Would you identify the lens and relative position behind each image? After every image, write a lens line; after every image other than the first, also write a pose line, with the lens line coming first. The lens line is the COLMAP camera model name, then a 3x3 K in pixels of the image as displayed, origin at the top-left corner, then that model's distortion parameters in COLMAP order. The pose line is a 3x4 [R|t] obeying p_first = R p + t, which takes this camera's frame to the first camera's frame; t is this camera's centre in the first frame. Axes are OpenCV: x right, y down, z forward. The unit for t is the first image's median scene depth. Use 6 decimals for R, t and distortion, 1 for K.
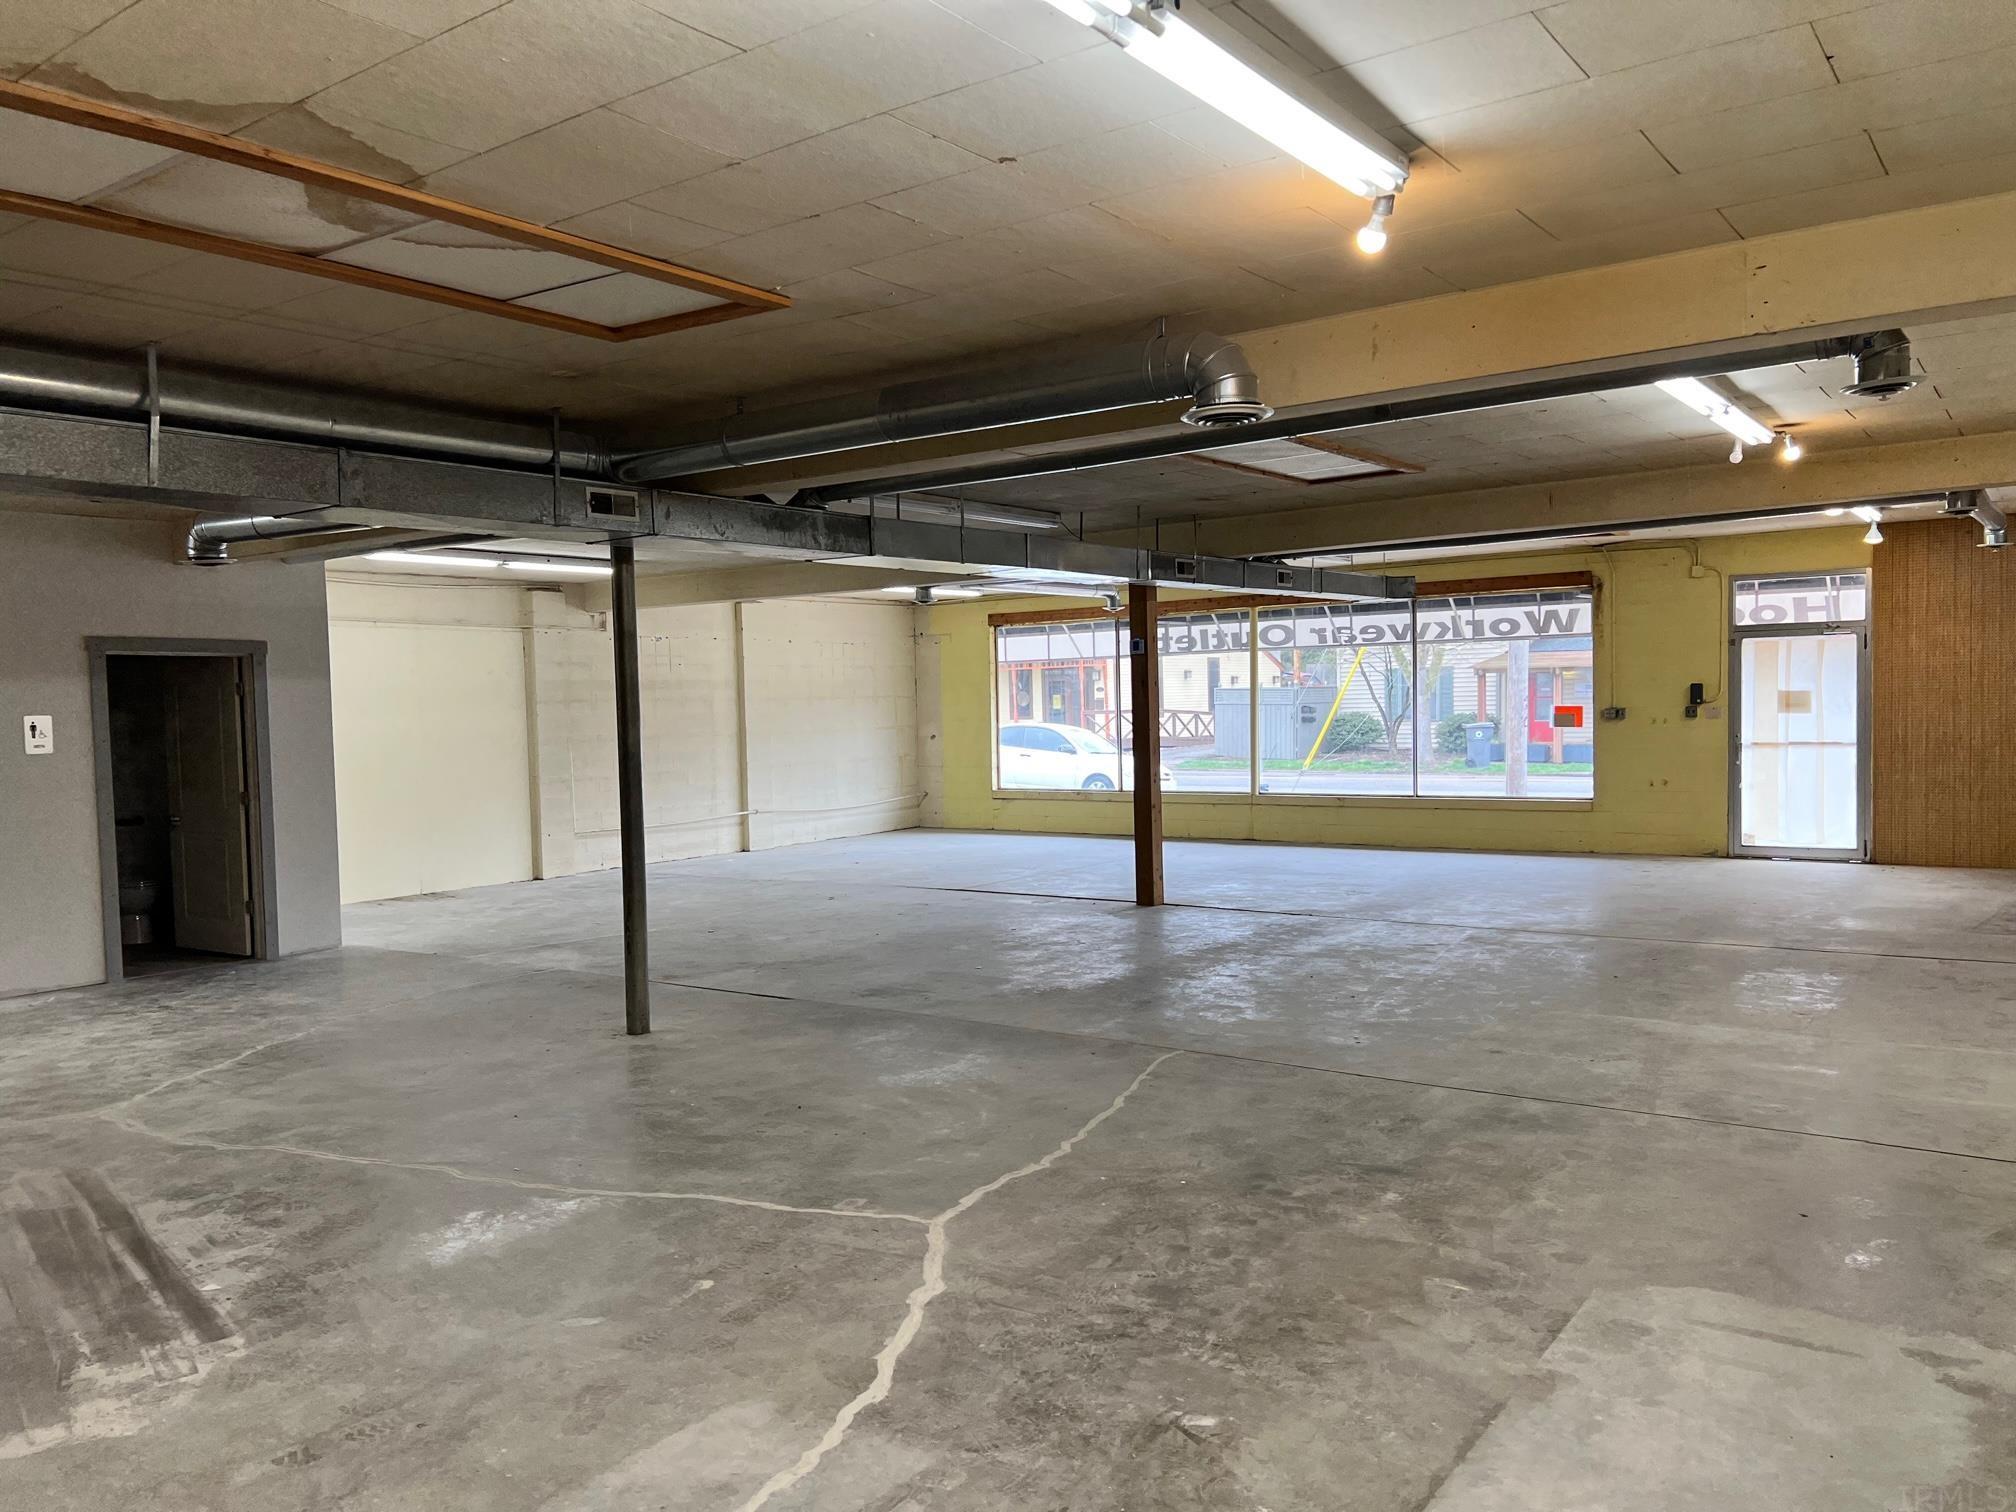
lens RADIAL K [[1508.4, 0, 1005.8], [0, 1508.4, 769.8], [0, 0, 1]] dist [0.046827, -0.058120]
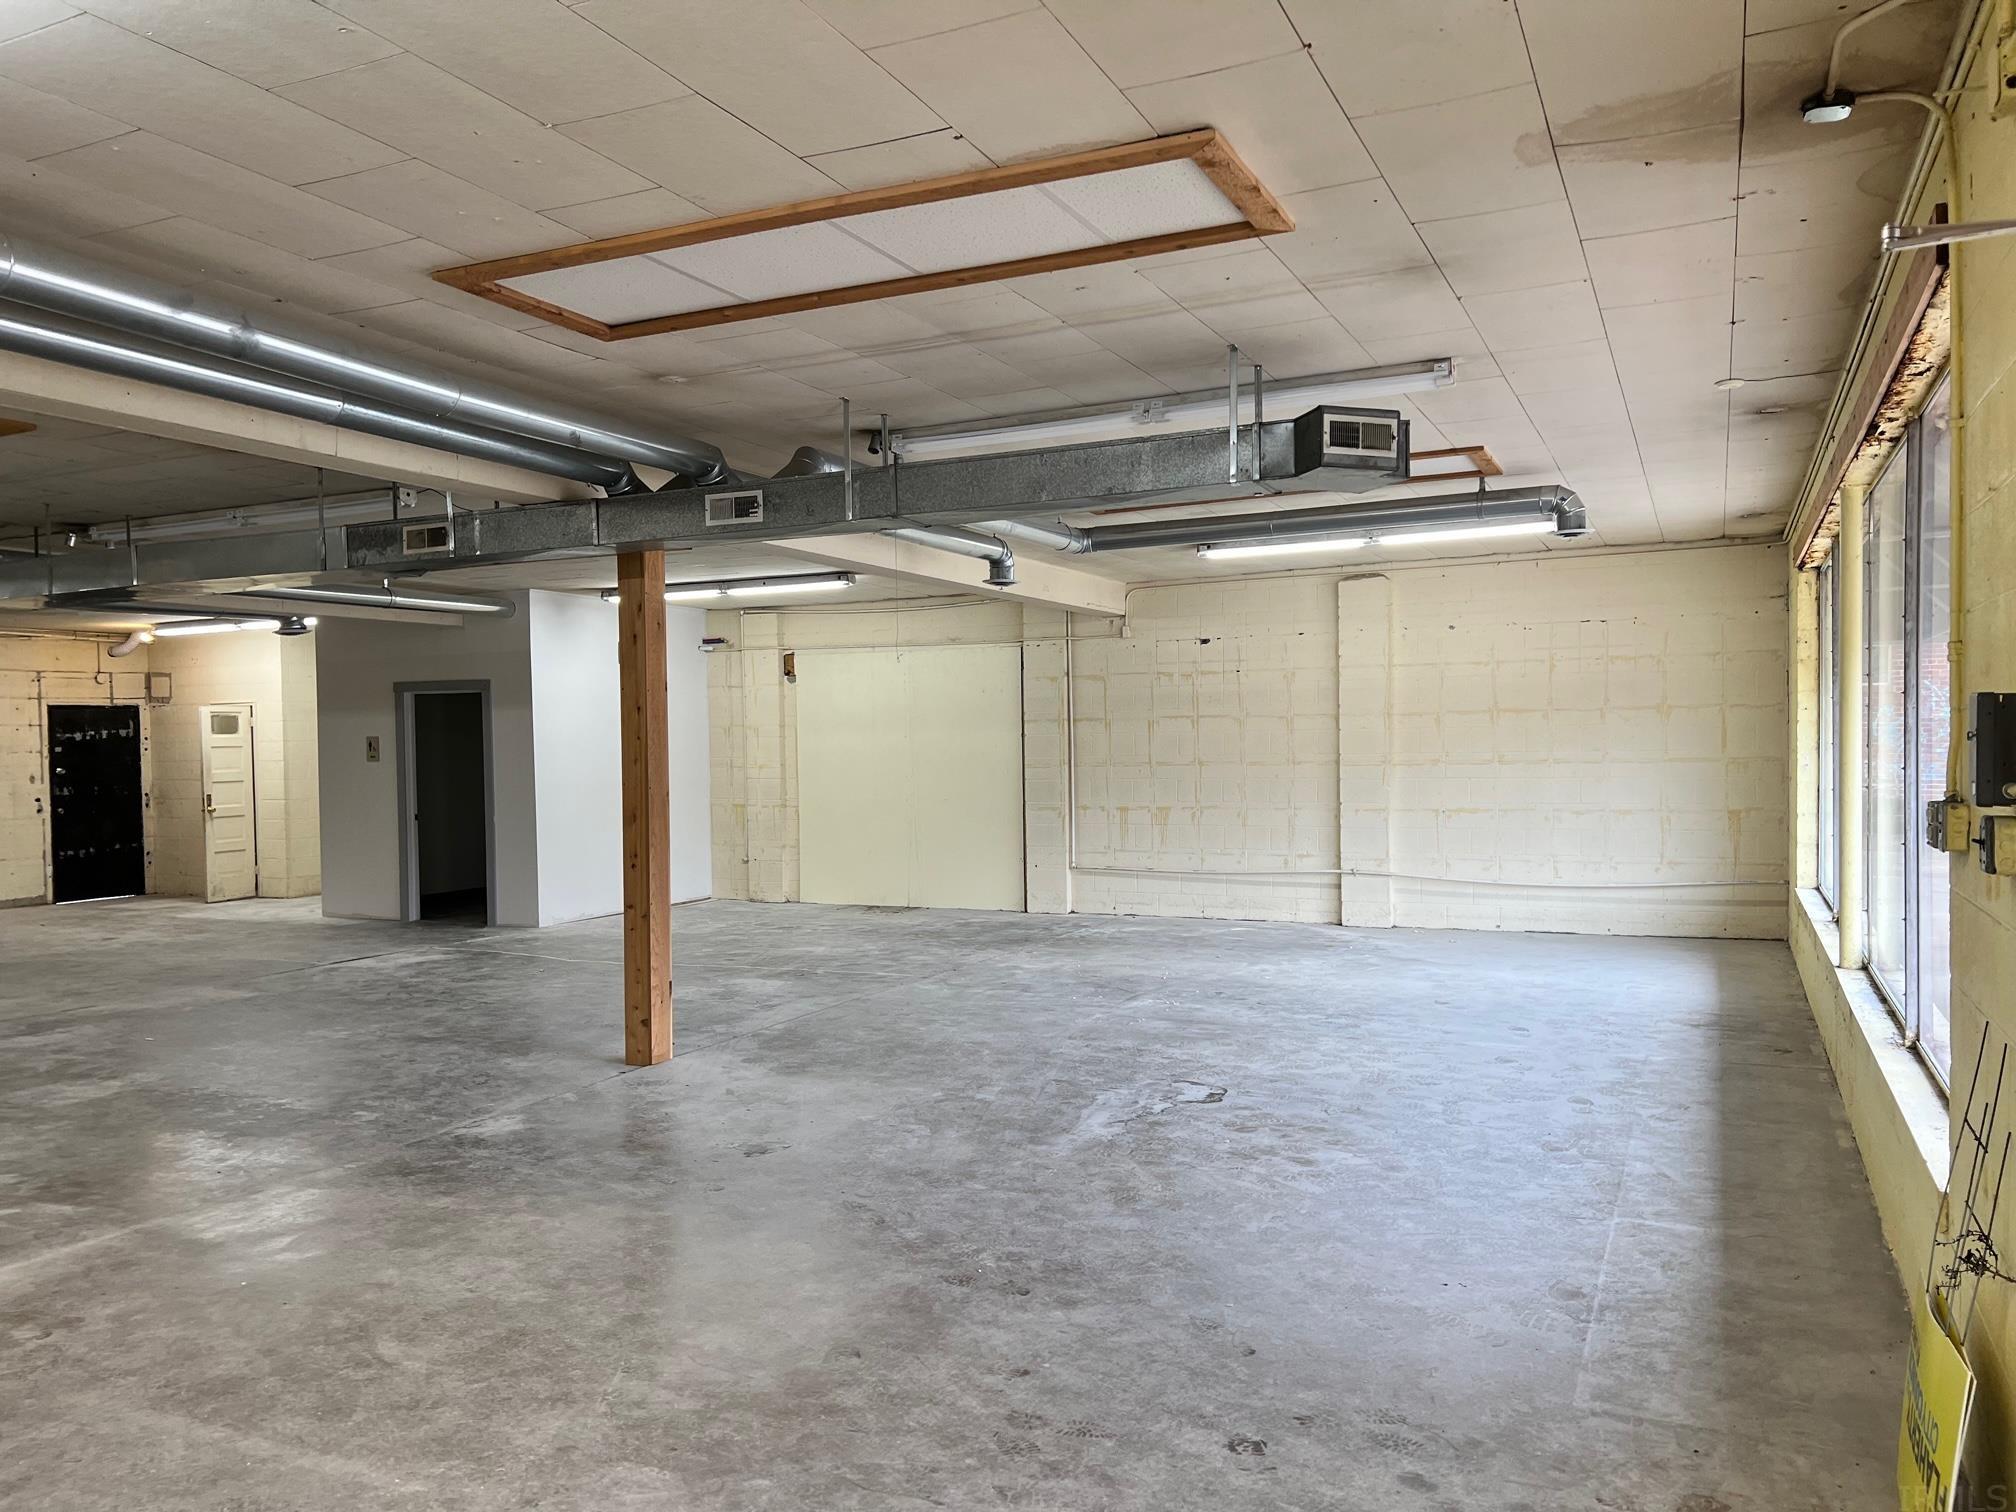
lens RADIAL K [[1508.4, 0, 1005.8], [0, 1508.4, 769.8], [0, 0, 1]] dist [0.046827, -0.058120]
pose [[0.194361, 0.039906, -0.980118, 0.597578], [-0.035752, 0.998796, 0.033577, -0.046149], [0.980278, 0.028515, 0.195554, 0.815443]]
